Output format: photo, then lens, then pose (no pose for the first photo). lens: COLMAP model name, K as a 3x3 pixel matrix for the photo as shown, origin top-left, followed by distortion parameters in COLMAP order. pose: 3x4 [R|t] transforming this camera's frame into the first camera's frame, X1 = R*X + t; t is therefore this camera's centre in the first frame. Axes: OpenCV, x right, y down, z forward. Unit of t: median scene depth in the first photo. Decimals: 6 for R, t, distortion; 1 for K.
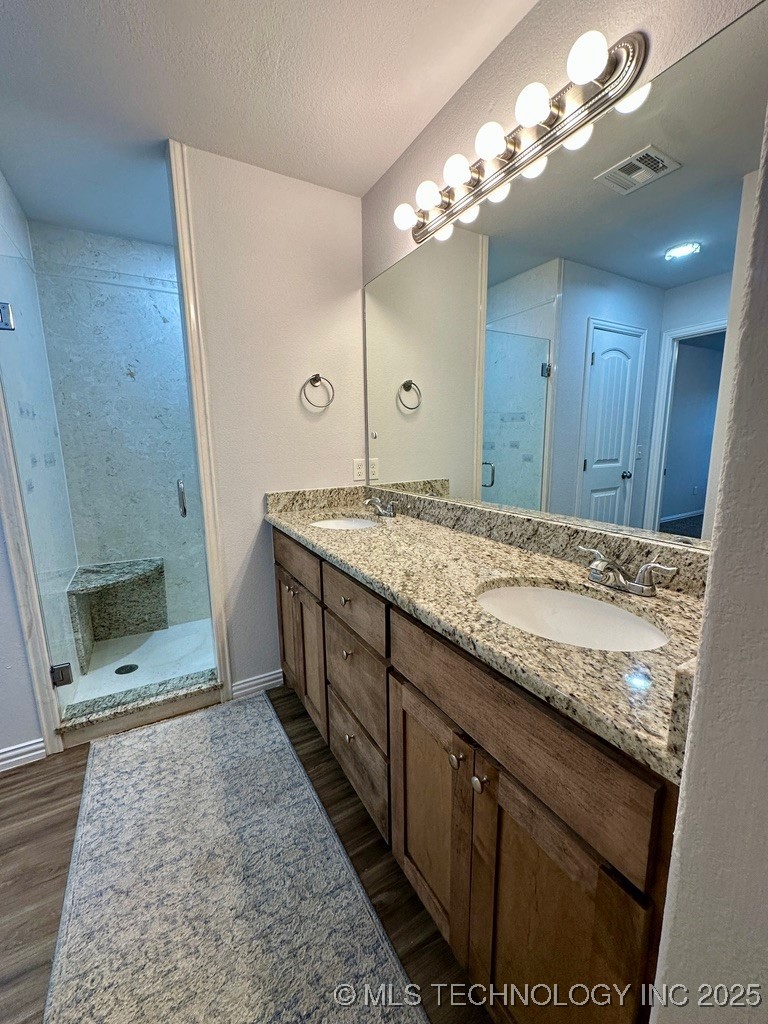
lens RADIAL K [[408.1, 0, 365.7], [0, 408.1, 517.3], [0, 0, 1]] dist [-0.004234, 0.001310]
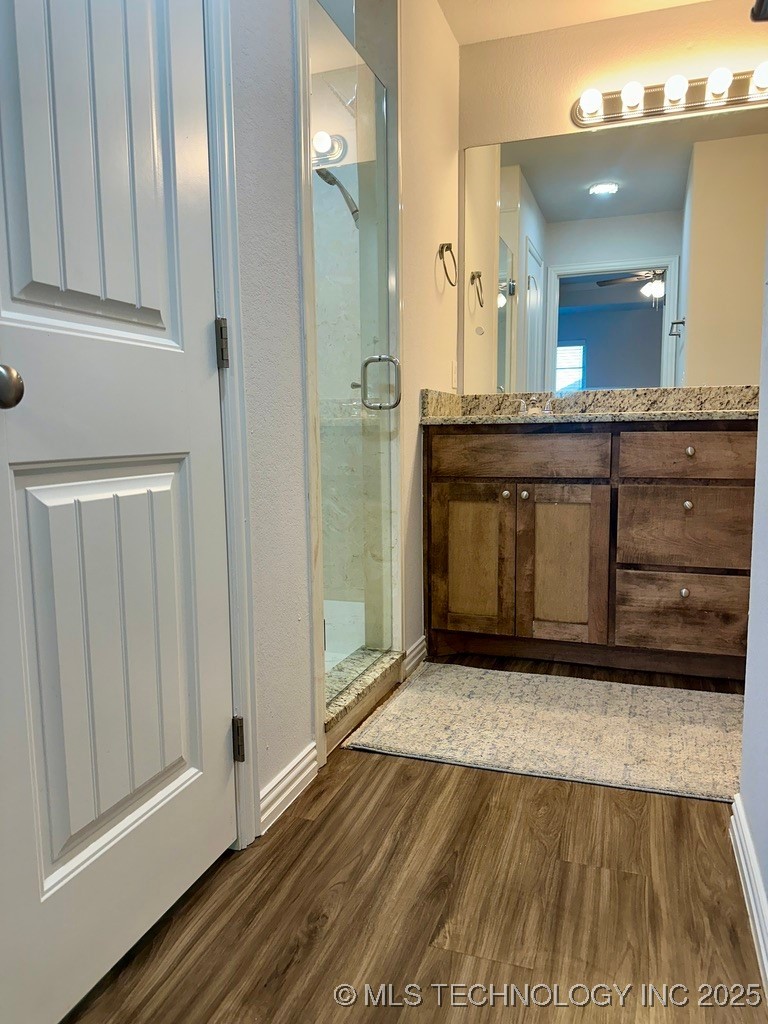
lens RADIAL K [[717.8, 0, 381.0], [0, 717.8, 512.6], [0, 0, 1]] dist [0.059446, -0.073626]
pose [[0.760733, -0.068631, 0.645426, -1.523113], [0.116451, 0.992690, -0.031699, 0.261952], [-0.638533, 0.099275, 0.763165, 0.058527]]
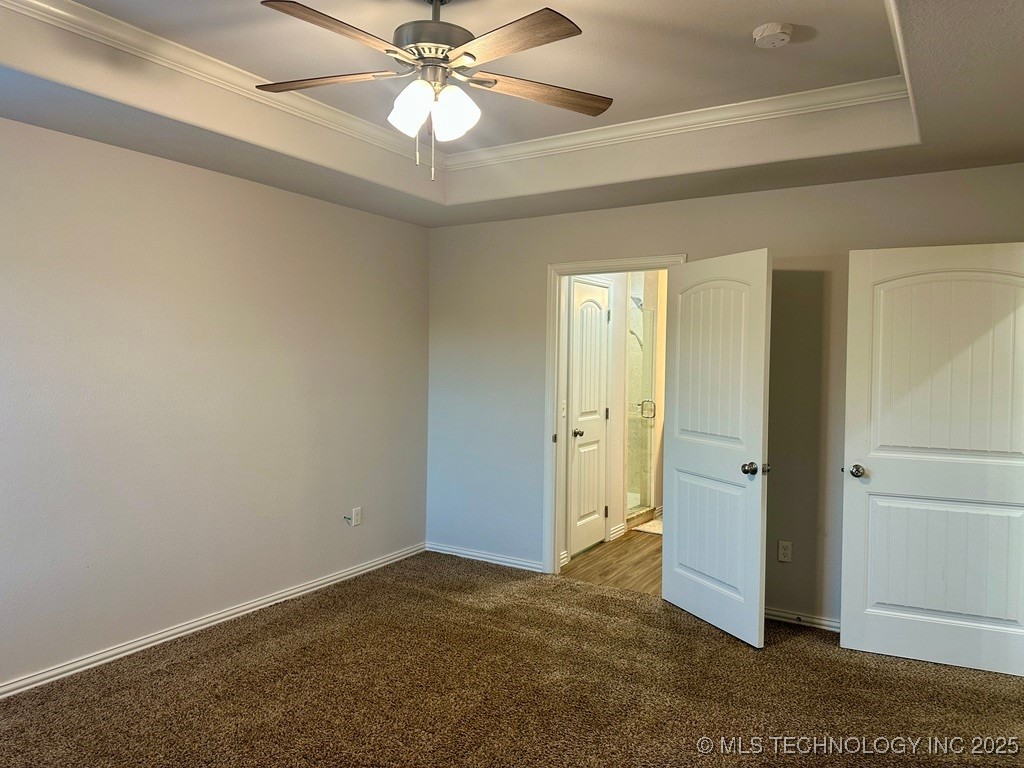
lens RADIAL K [[717.8, 0, 512.6], [0, 717.8, 382.6], [0, 0, 1]] dist [0.059446, -0.073626]
pose [[0.877636, 0.009145, 0.479240, -3.304559], [0.064492, 0.988474, -0.136967, 0.325932], [-0.474969, 0.151115, 0.866931, -2.183574]]
